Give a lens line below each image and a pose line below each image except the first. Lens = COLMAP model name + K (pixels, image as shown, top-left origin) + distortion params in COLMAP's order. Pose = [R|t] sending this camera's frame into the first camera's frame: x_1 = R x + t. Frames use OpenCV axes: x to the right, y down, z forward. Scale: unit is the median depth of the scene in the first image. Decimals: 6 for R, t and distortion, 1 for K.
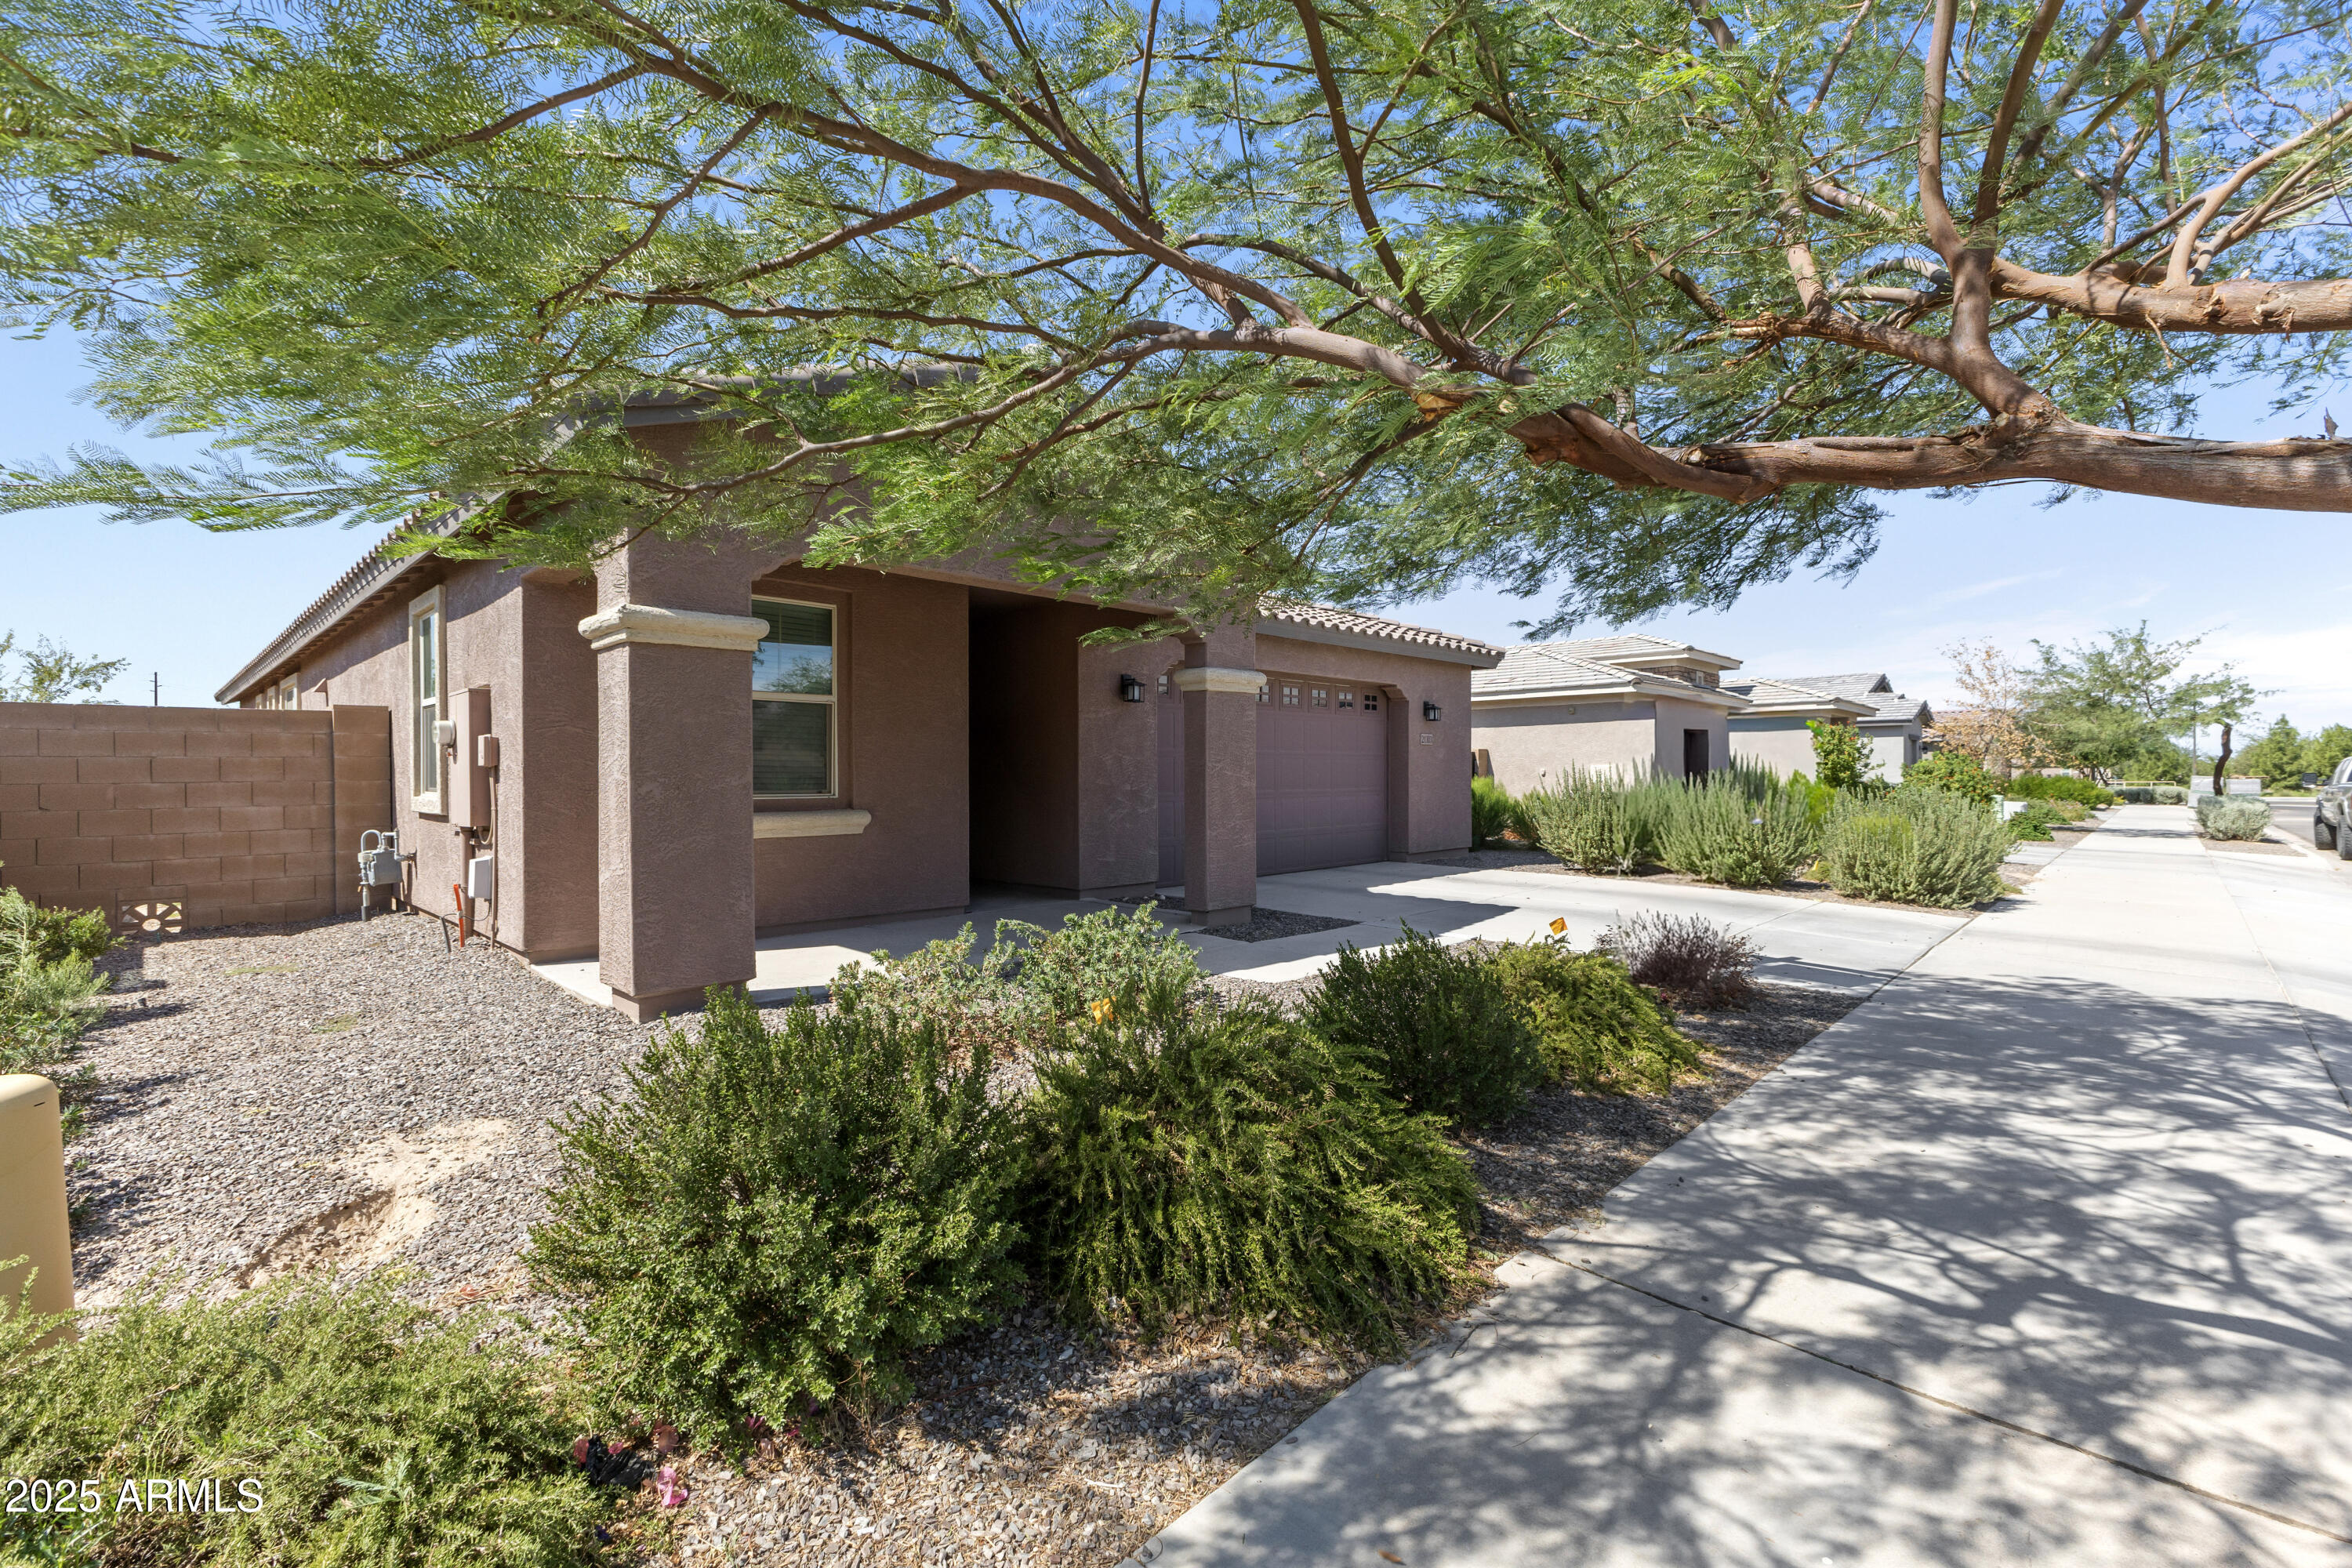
lens RADIAL K [[1018.1, 0, 1176.0], [0, 1018.1, 784.0], [0, 0, 1]] dist [0.002724, 0.000218]
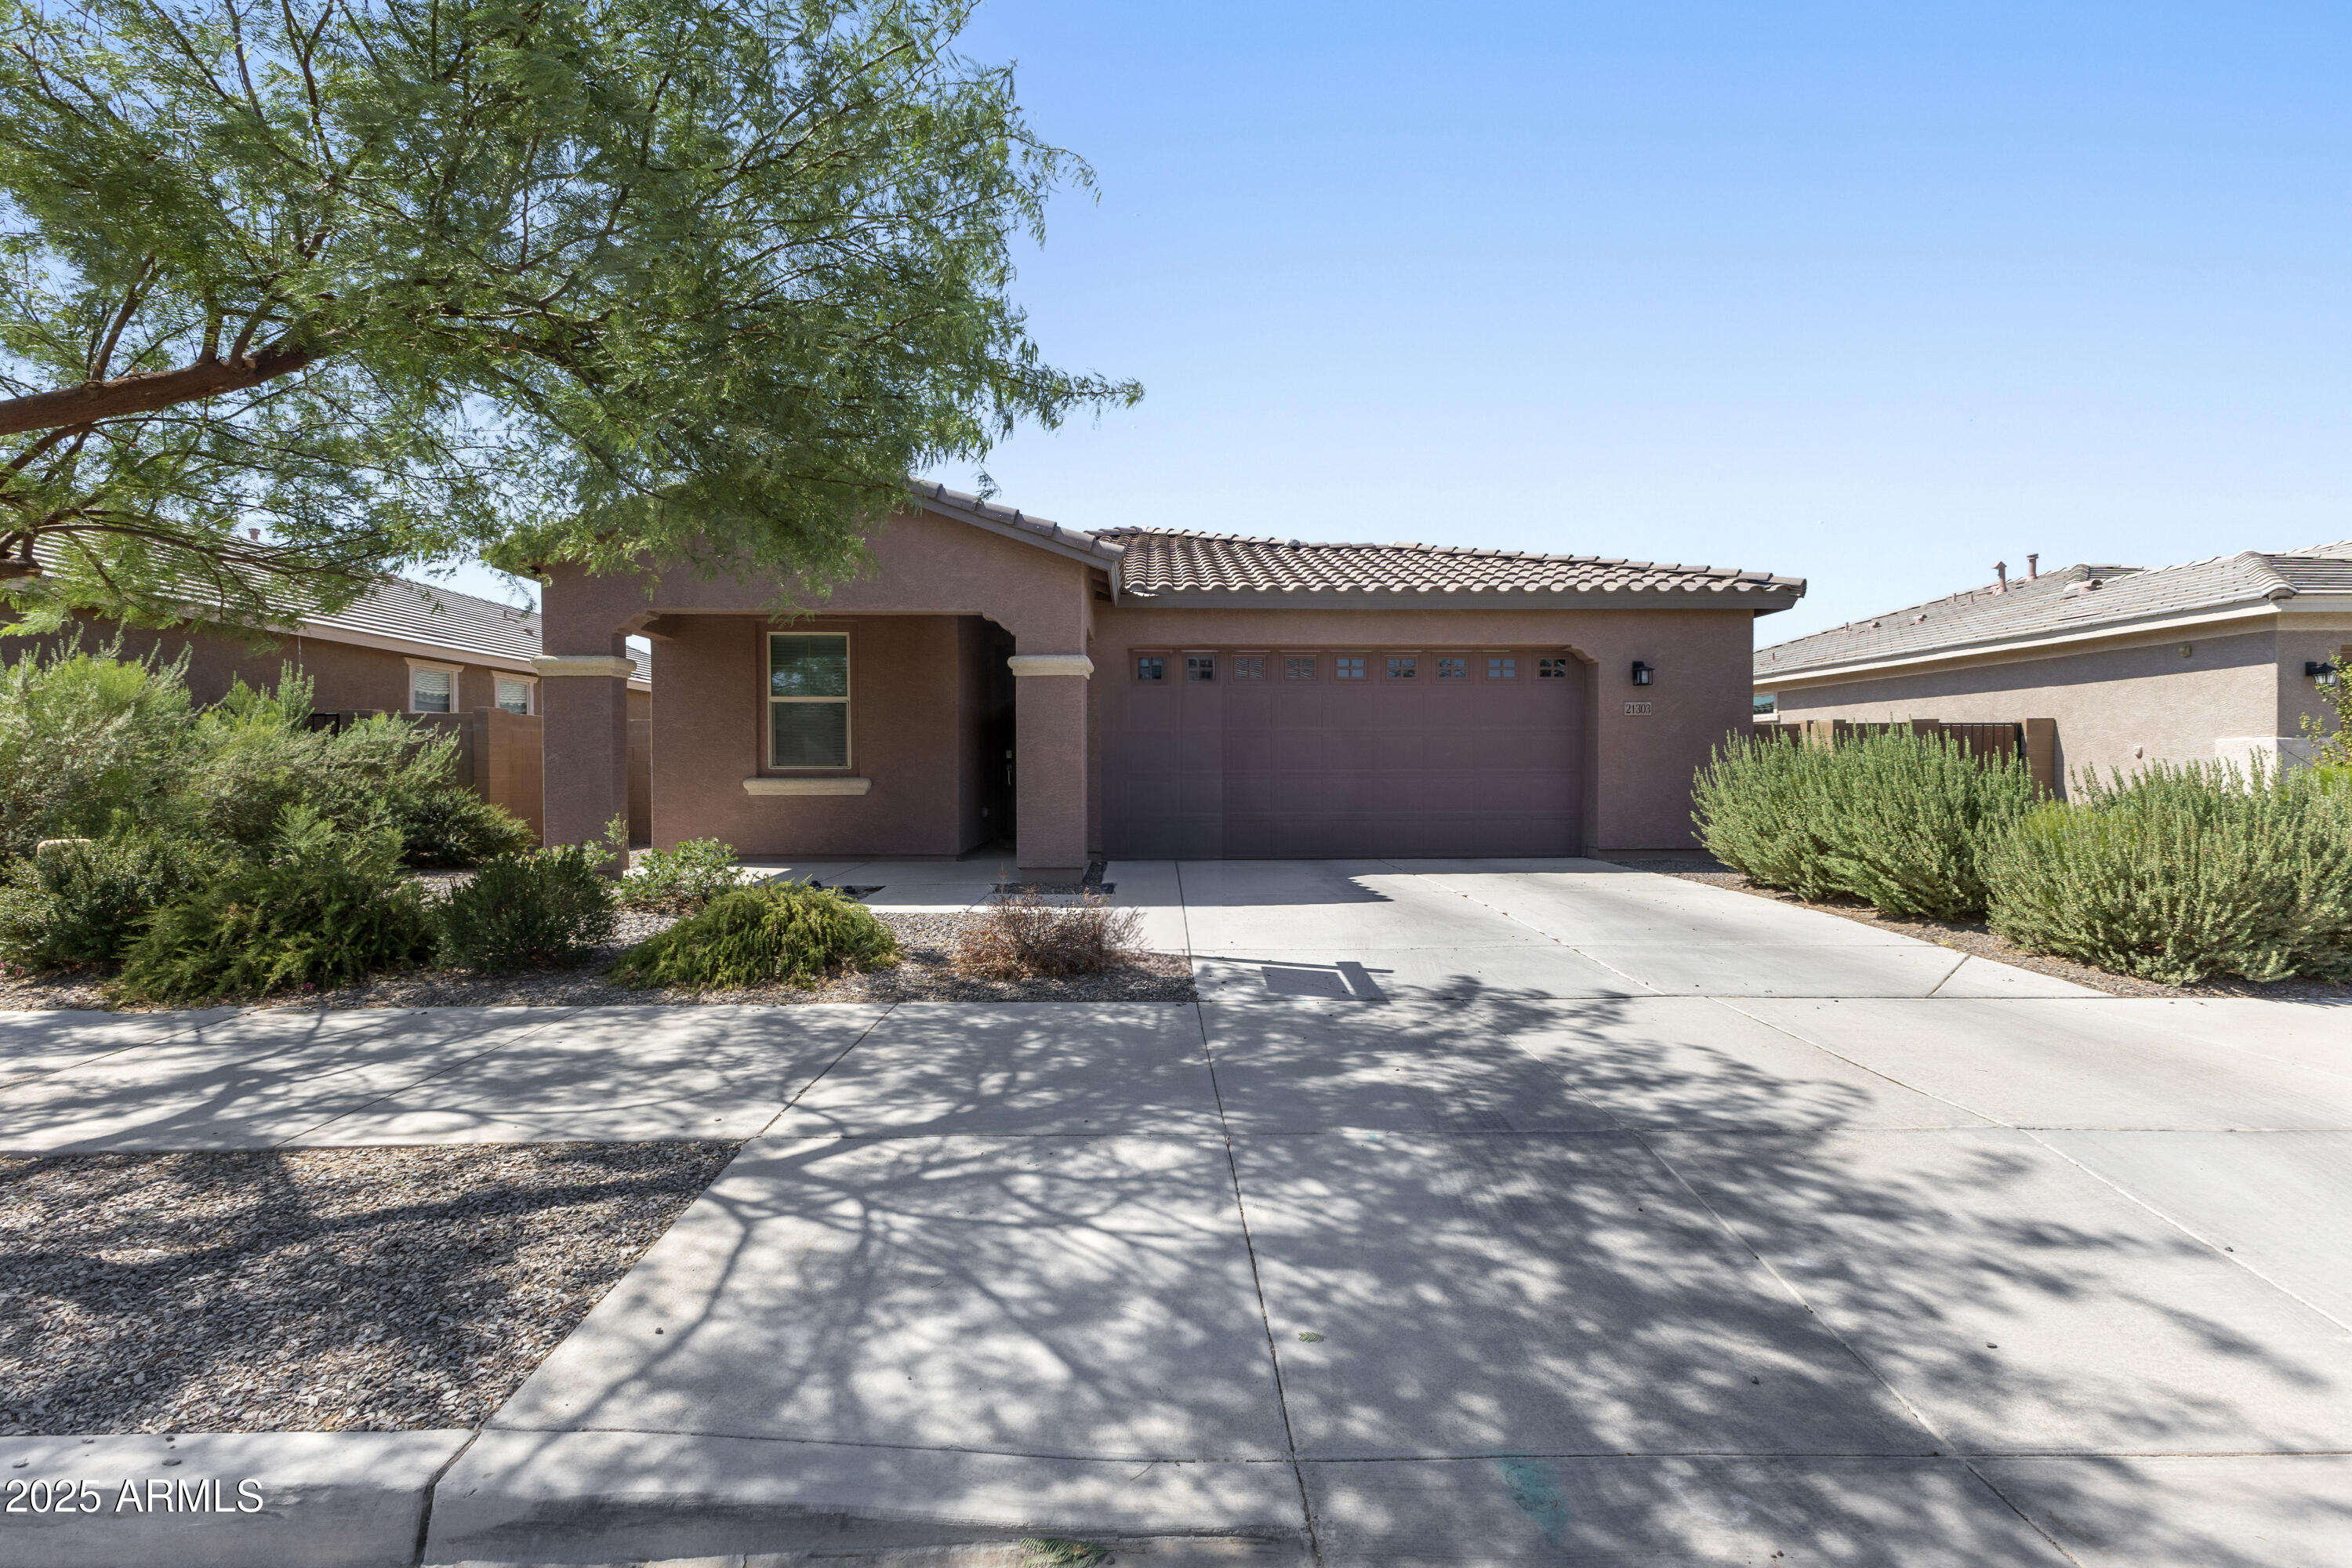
lens RADIAL K [[1018.1, 0, 1176.0], [0, 1018.1, 784.0], [0, 0, 1]] dist [0.002724, 0.000218]
pose [[0.718291, 0.011801, -0.695643, 0.761633], [-0.005918, 0.999924, 0.010853, 0.013080], [0.695718, -0.003679, 0.718305, 0.237782]]
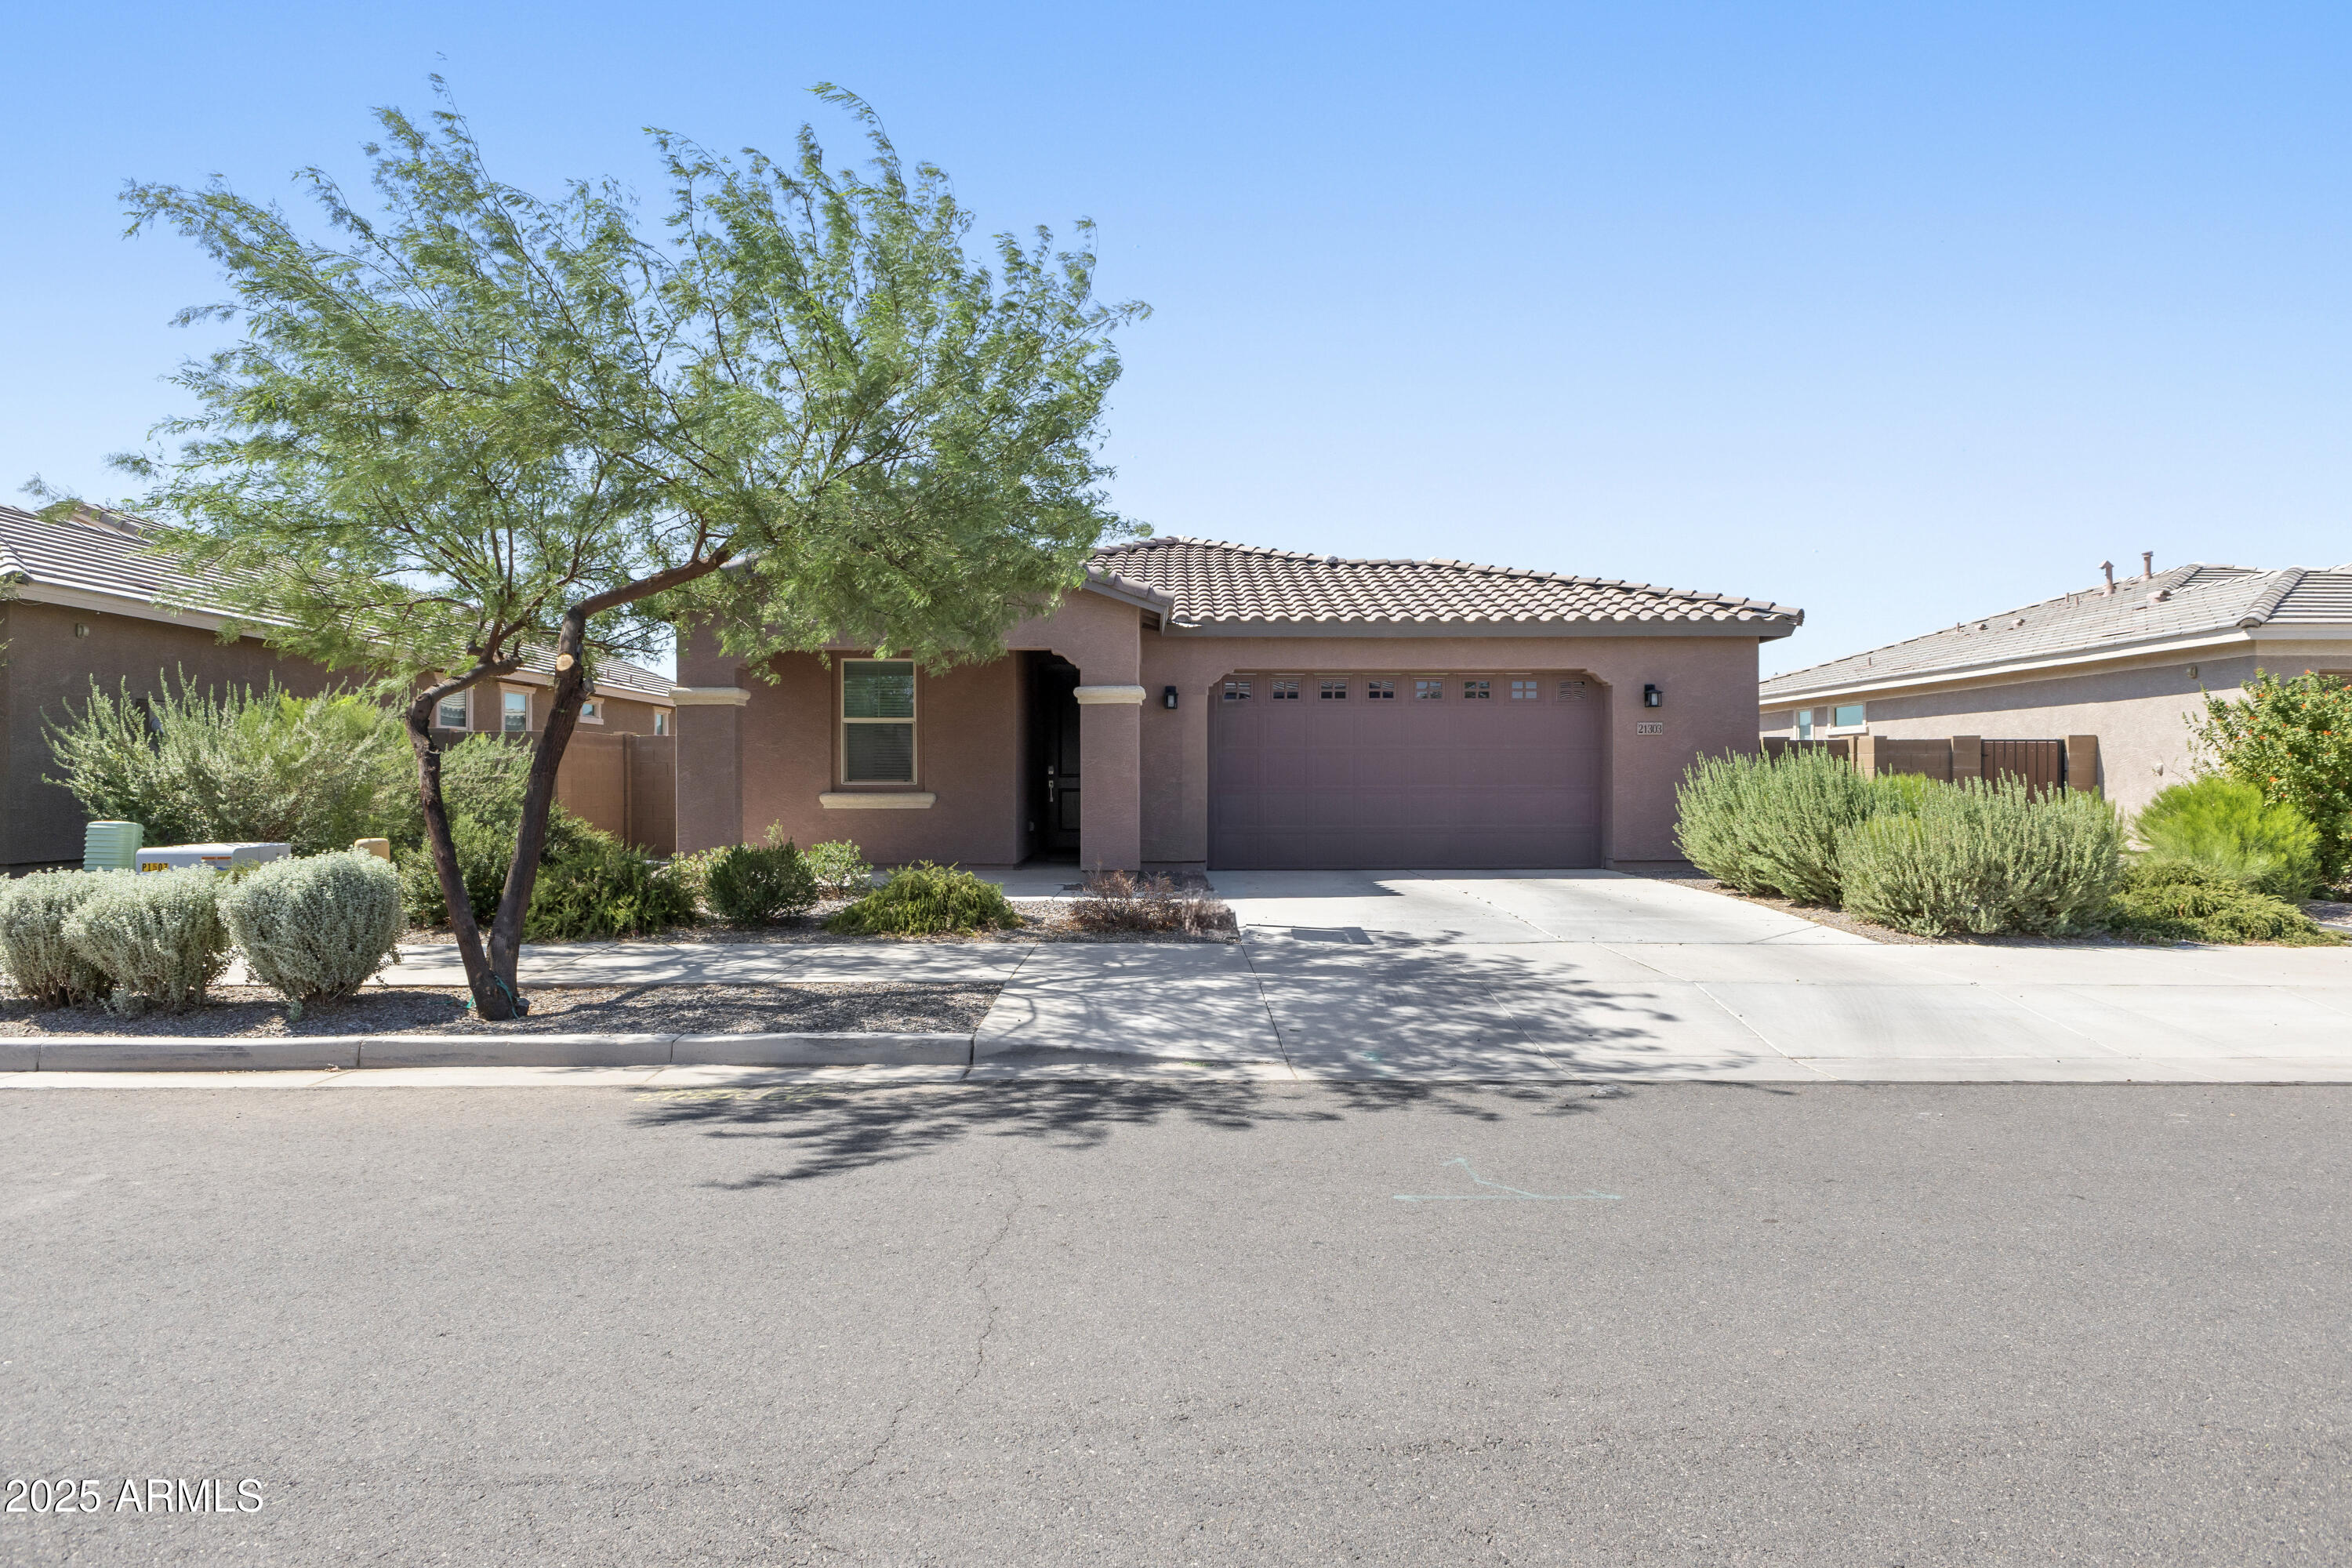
lens RADIAL K [[1376.3, 0, 1176.0], [0, 1376.3, 784.0], [0, 0, 1]] dist [-0.003282, 0.000078]
pose [[0.705687, 0.001839, -0.708521, 1.100161], [-0.006996, 0.999966, -0.004373, 0.015194], [0.708489, 0.008043, 0.705676, -0.139434]]
